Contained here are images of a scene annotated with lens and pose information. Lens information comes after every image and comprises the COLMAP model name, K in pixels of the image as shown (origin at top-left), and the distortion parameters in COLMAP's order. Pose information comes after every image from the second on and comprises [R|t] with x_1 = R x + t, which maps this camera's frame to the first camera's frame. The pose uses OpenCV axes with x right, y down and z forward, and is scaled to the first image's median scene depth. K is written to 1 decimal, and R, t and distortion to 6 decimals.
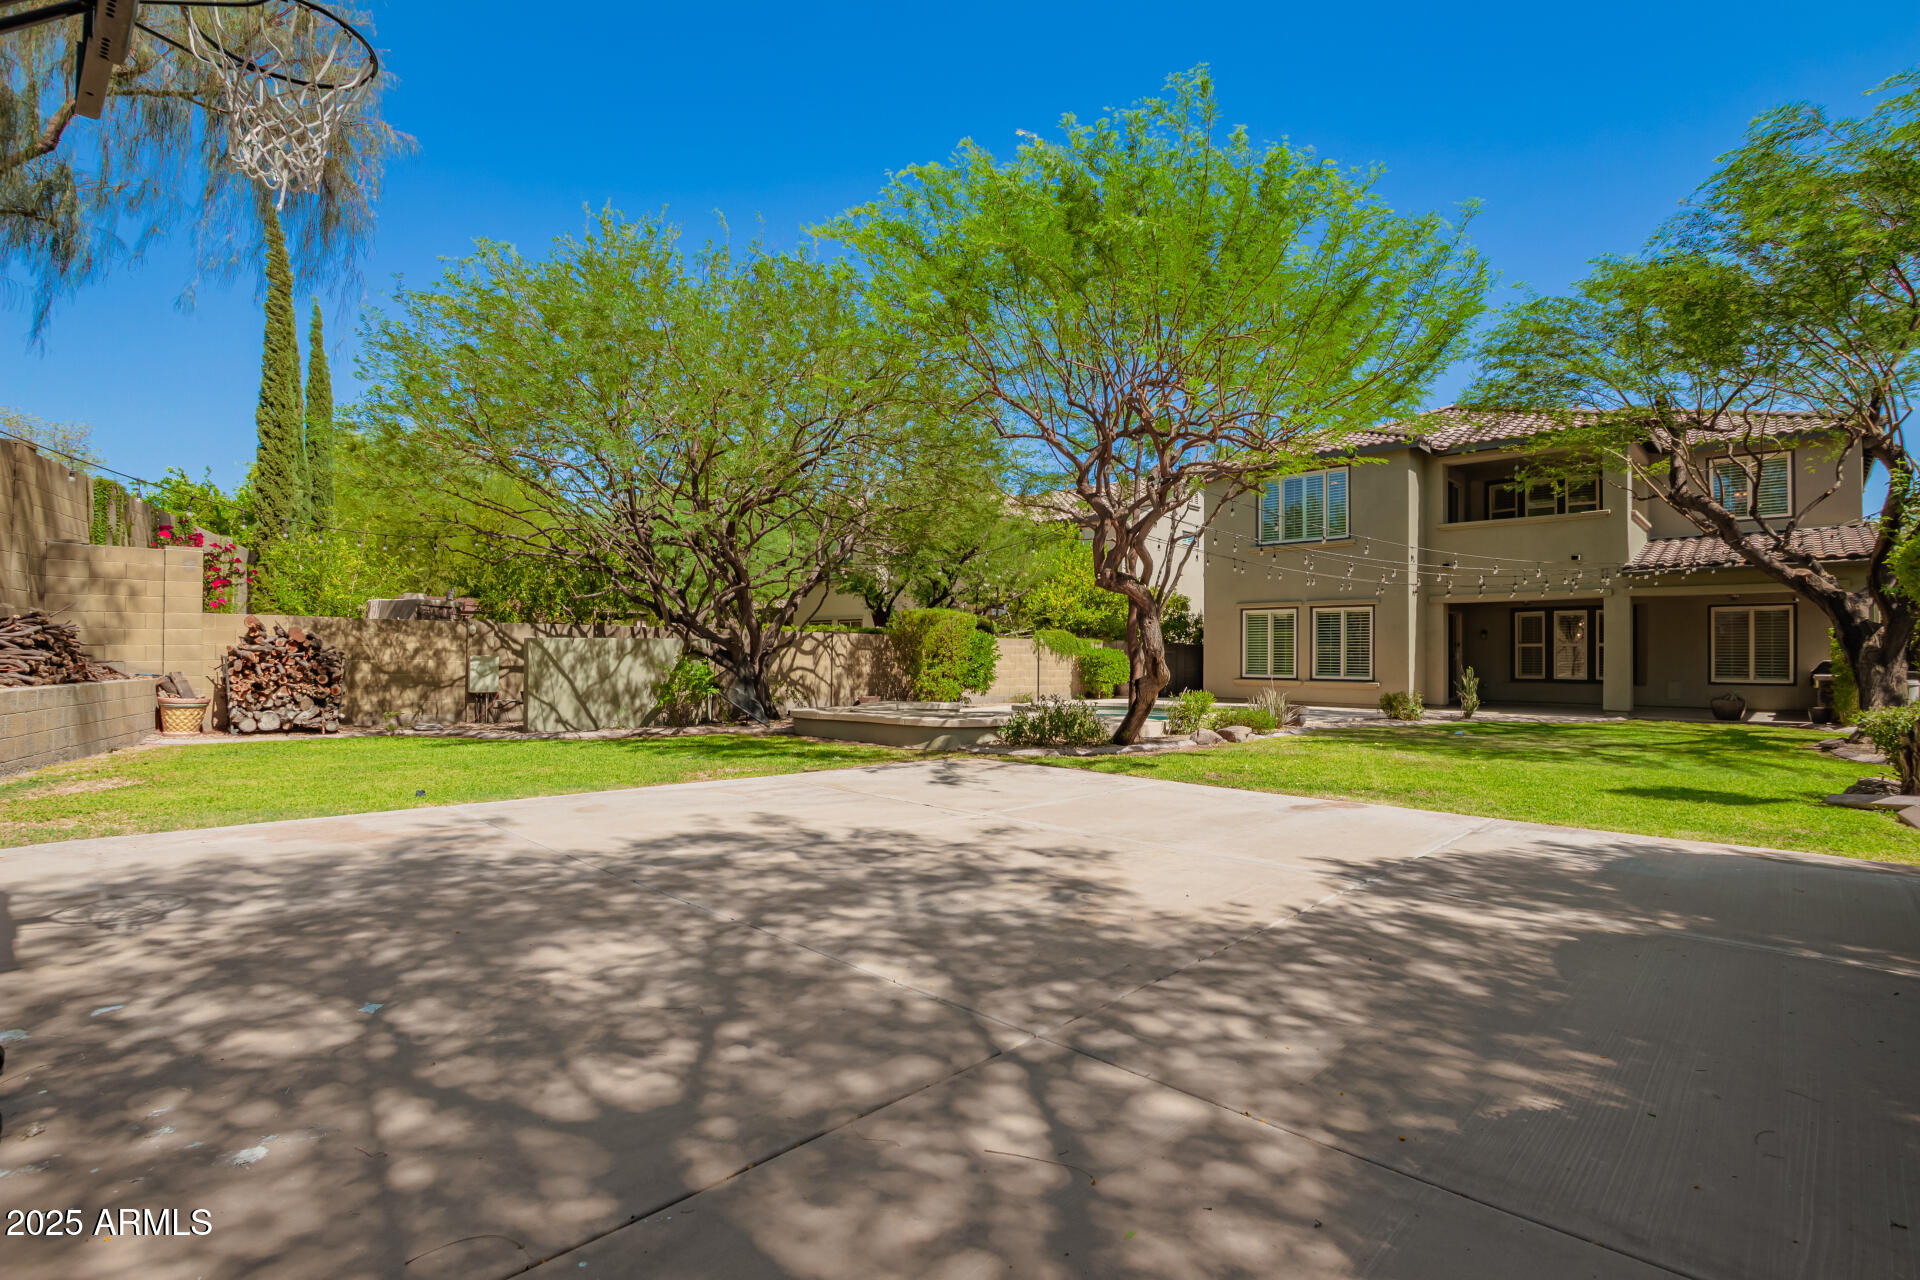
lens RADIAL K [[936.5, 0, 960.0], [0, 936.5, 640.0], [0, 0, 1]] dist [0.002101, 0.000277]
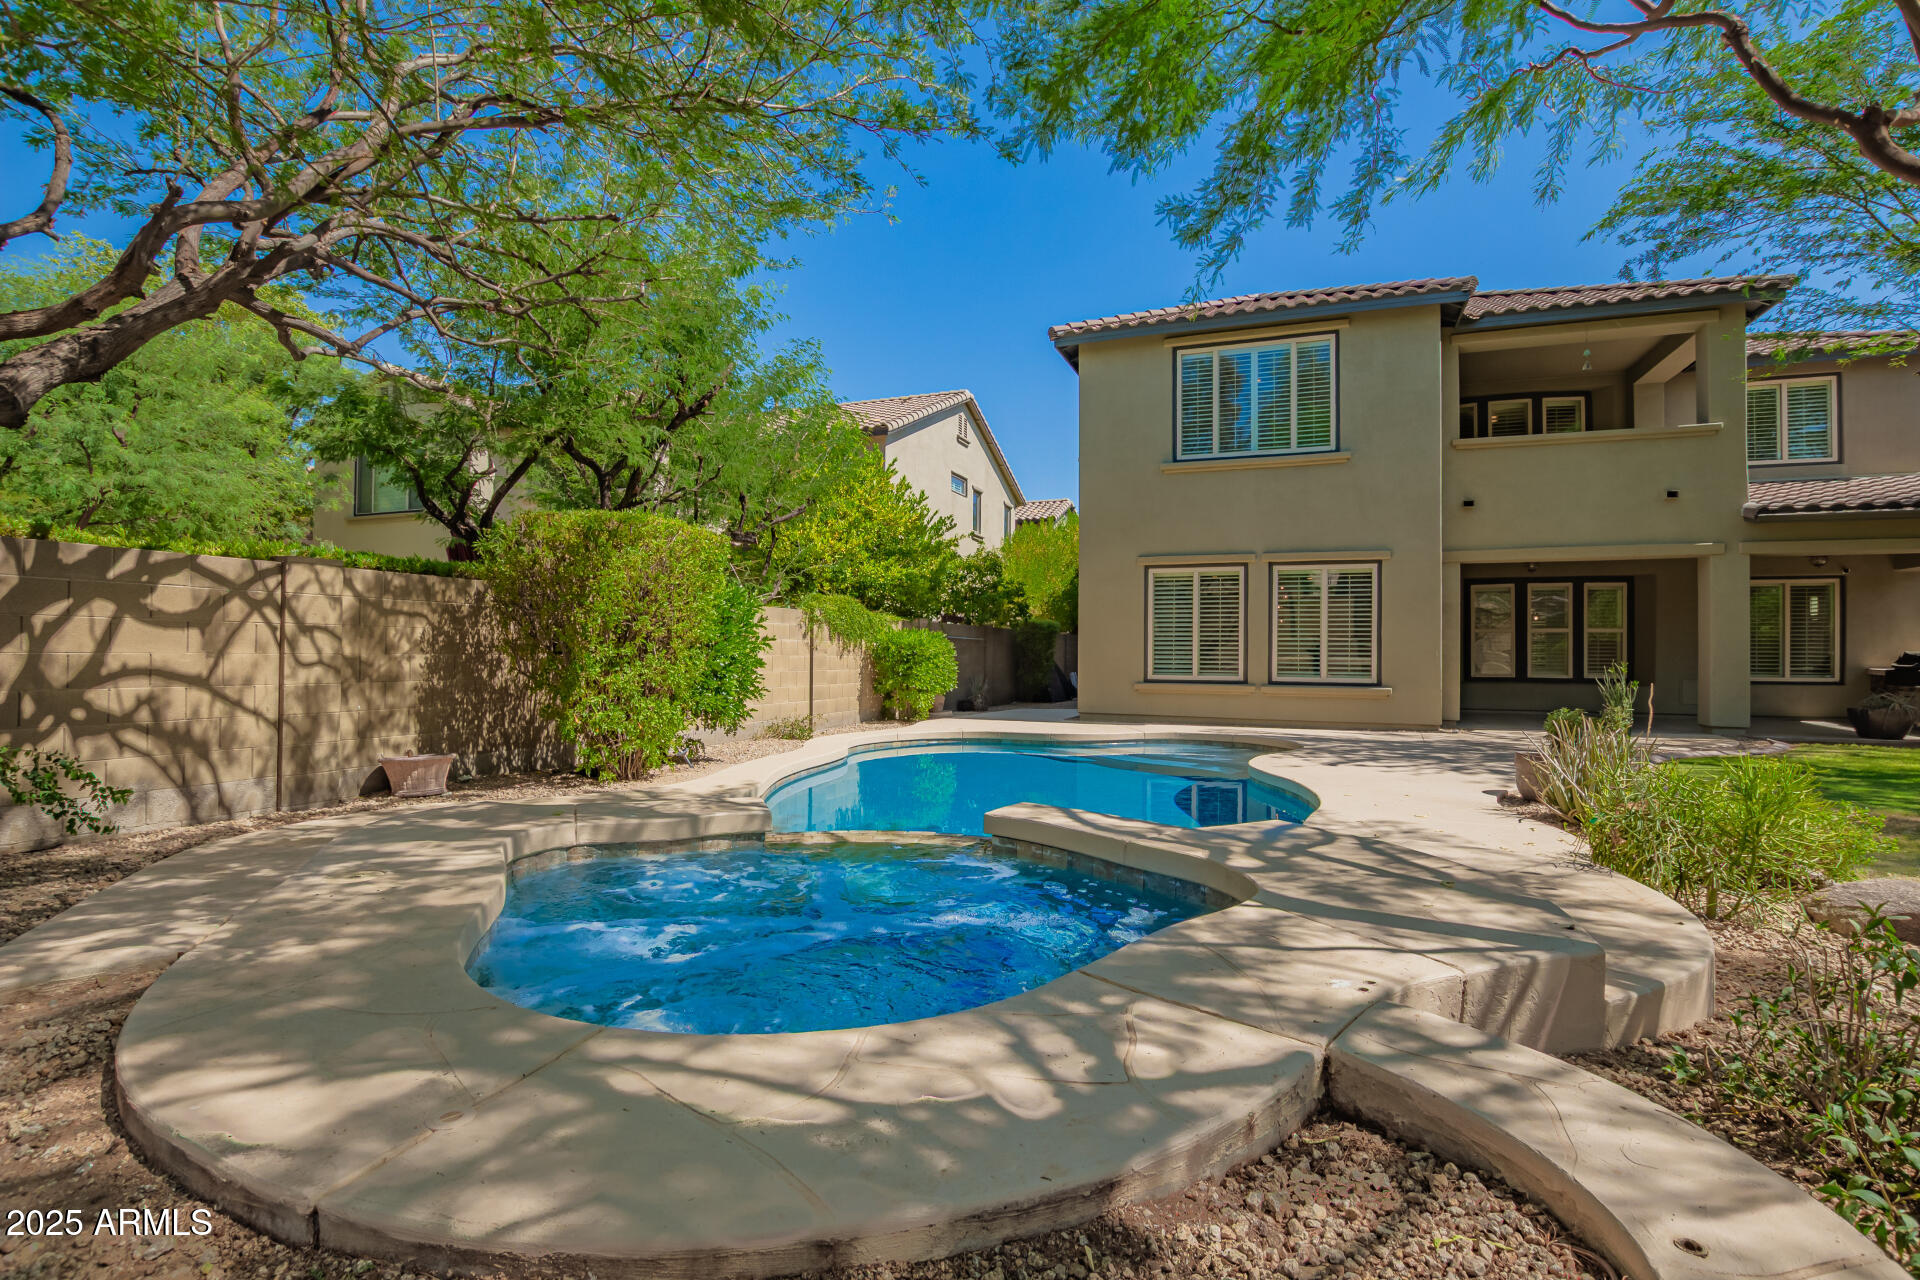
lens RADIAL K [[936.5, 0, 960.0], [0, 936.5, 640.0], [0, 0, 1]] dist [0.002101, 0.000277]
pose [[0.930584, 0.009508, 0.365954, -0.035683], [-0.012770, 0.999897, 0.006495, 0.013982], [-0.365854, -0.010718, 0.930610, 0.588669]]
